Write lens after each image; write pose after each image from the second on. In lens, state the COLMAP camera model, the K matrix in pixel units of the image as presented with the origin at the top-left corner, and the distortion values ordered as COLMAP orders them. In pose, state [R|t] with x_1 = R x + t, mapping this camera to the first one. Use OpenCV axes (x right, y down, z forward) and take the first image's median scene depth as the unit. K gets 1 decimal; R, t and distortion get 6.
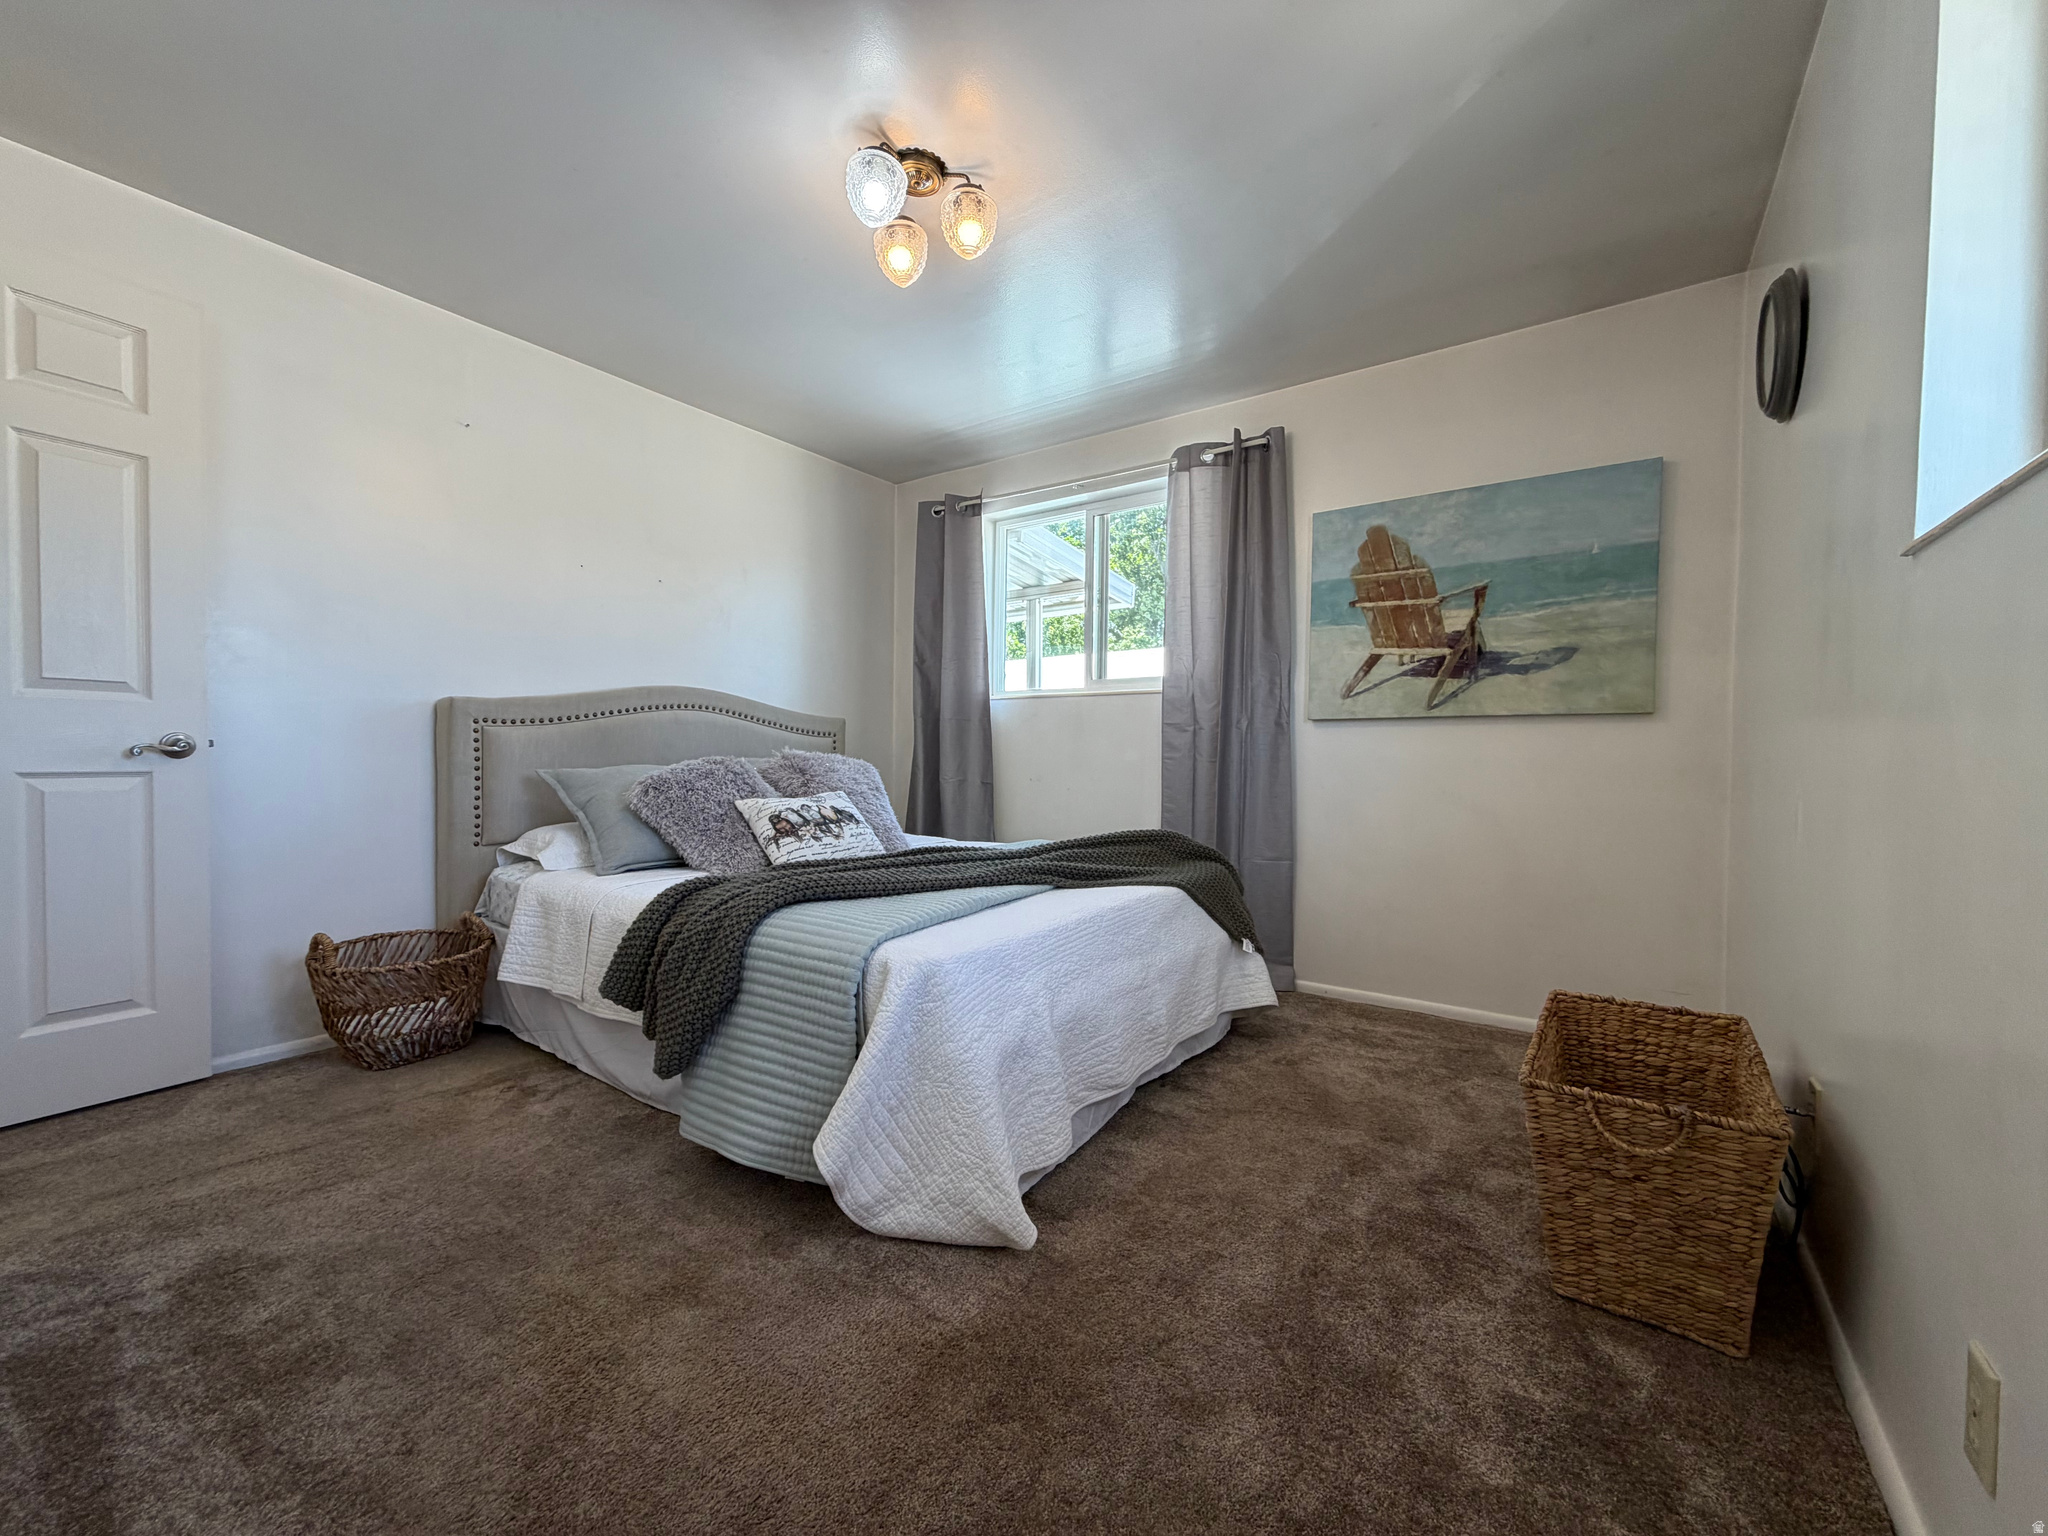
lens RADIAL K [[814.6, 0, 1023.5], [0, 814.6, 771.0], [0, 0, 1]] dist [0.002046, -0.000171]
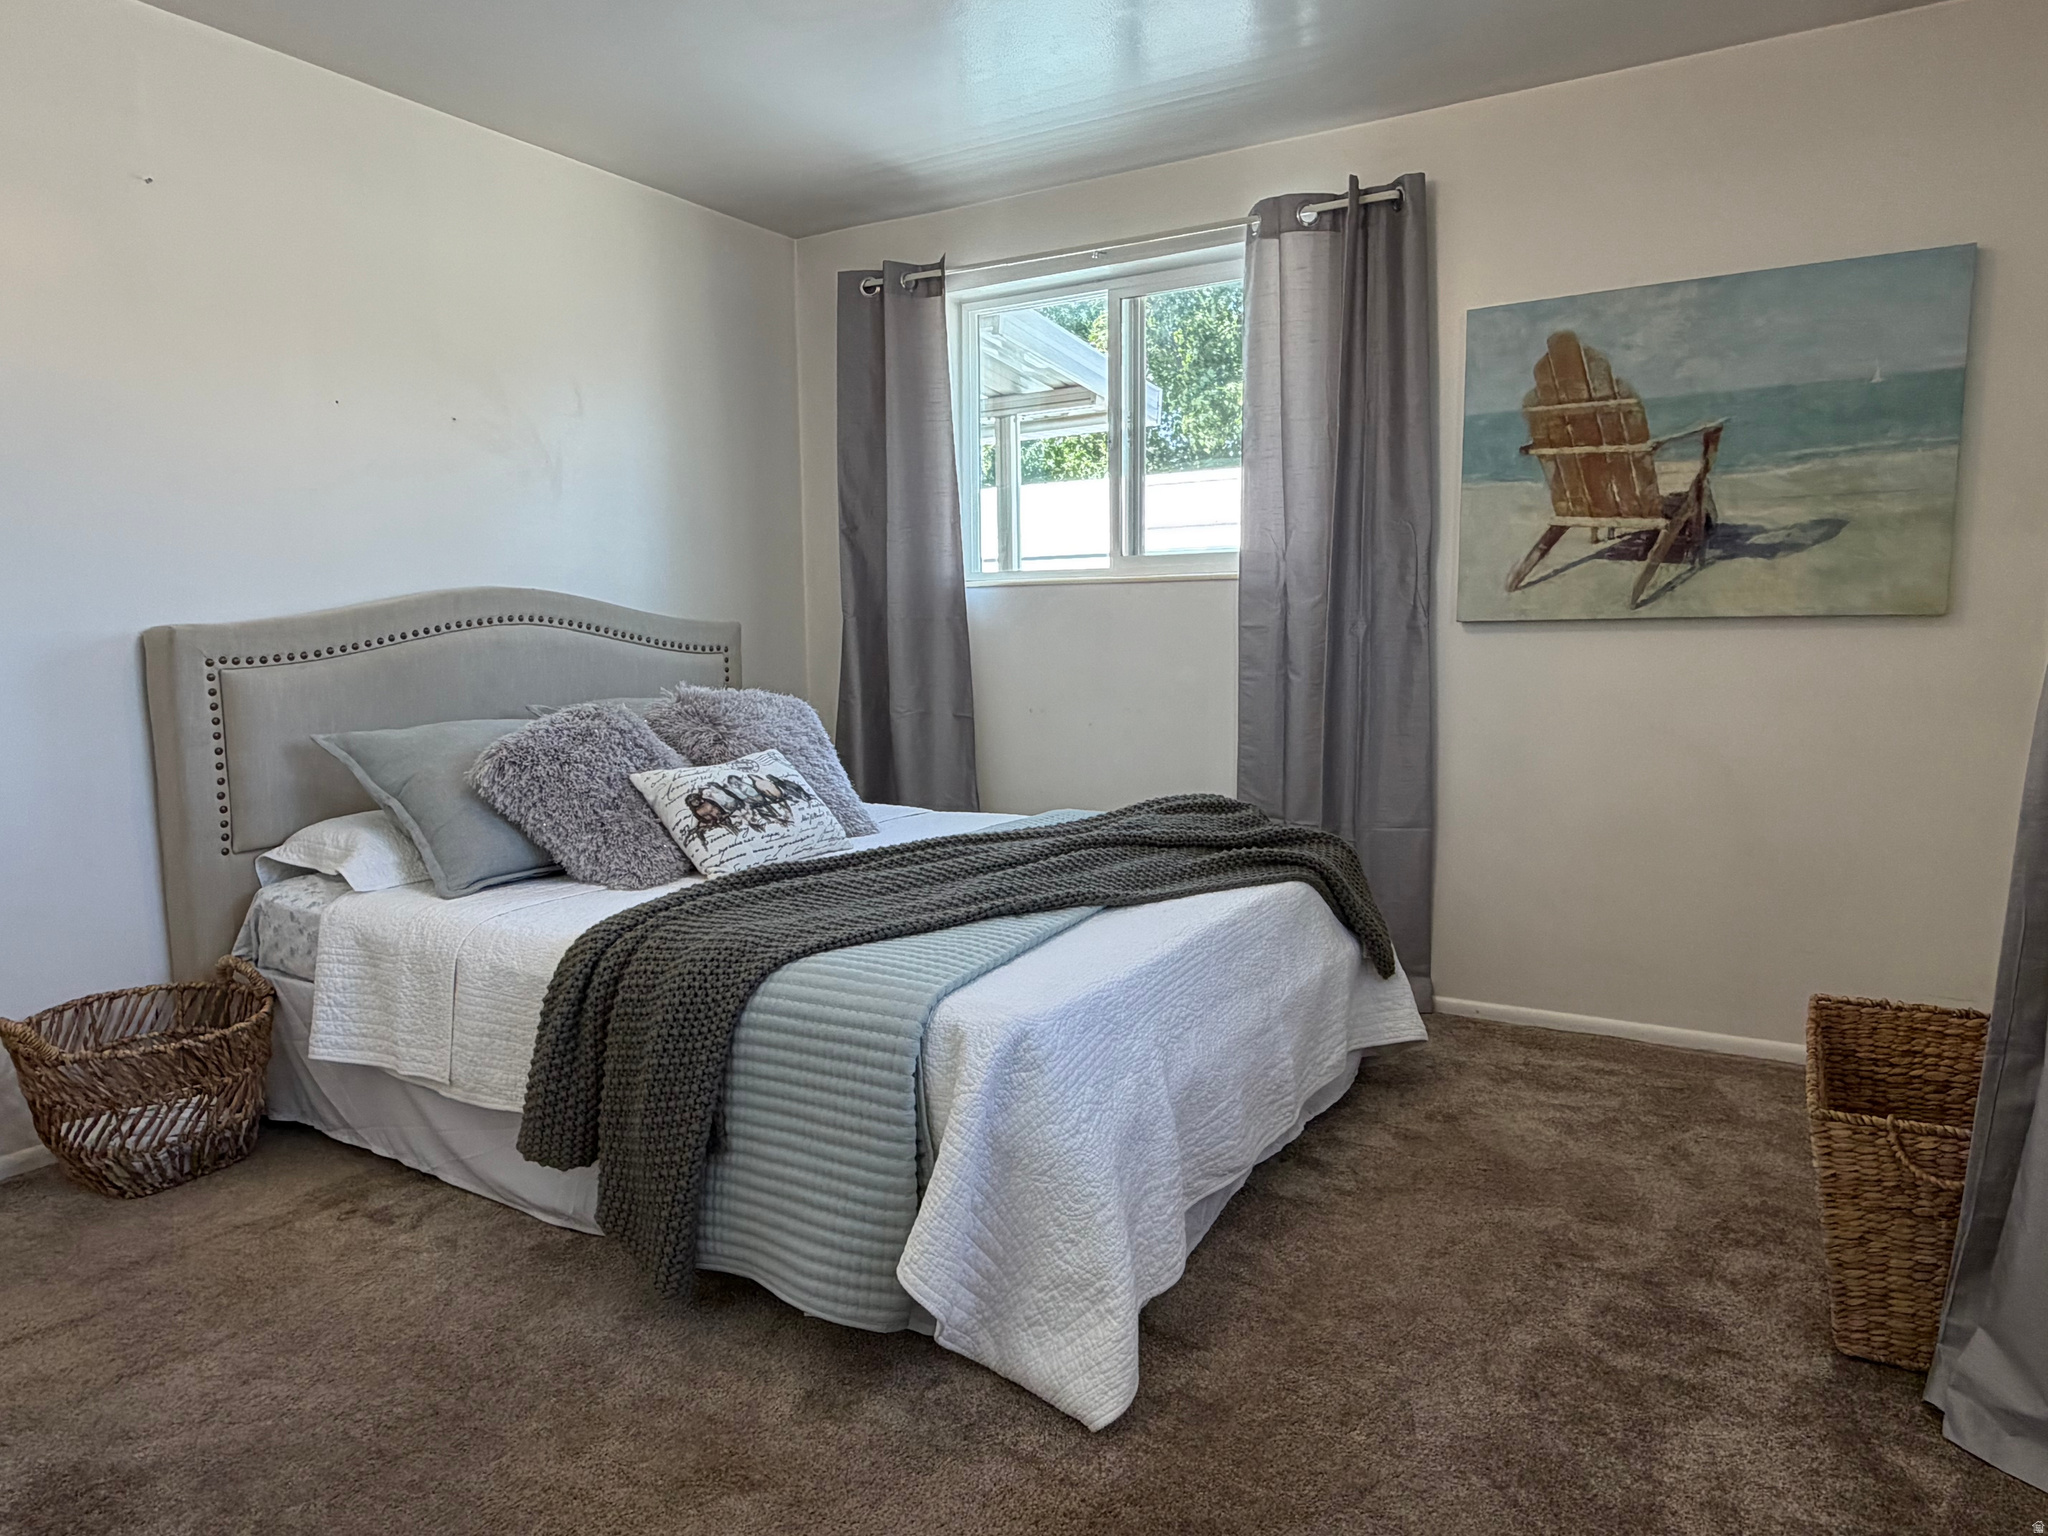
lens RADIAL K [[1306.3, 0, 1026.5], [0, 1306.3, 780.9], [0, 0, 1]] dist [-0.000686, 0.003651]
pose [[0.996833, -0.030458, 0.073465, -0.101772], [0.023004, 0.994696, 0.100253, -0.053150], [-0.076129, -0.098245, 0.992246, -0.073911]]
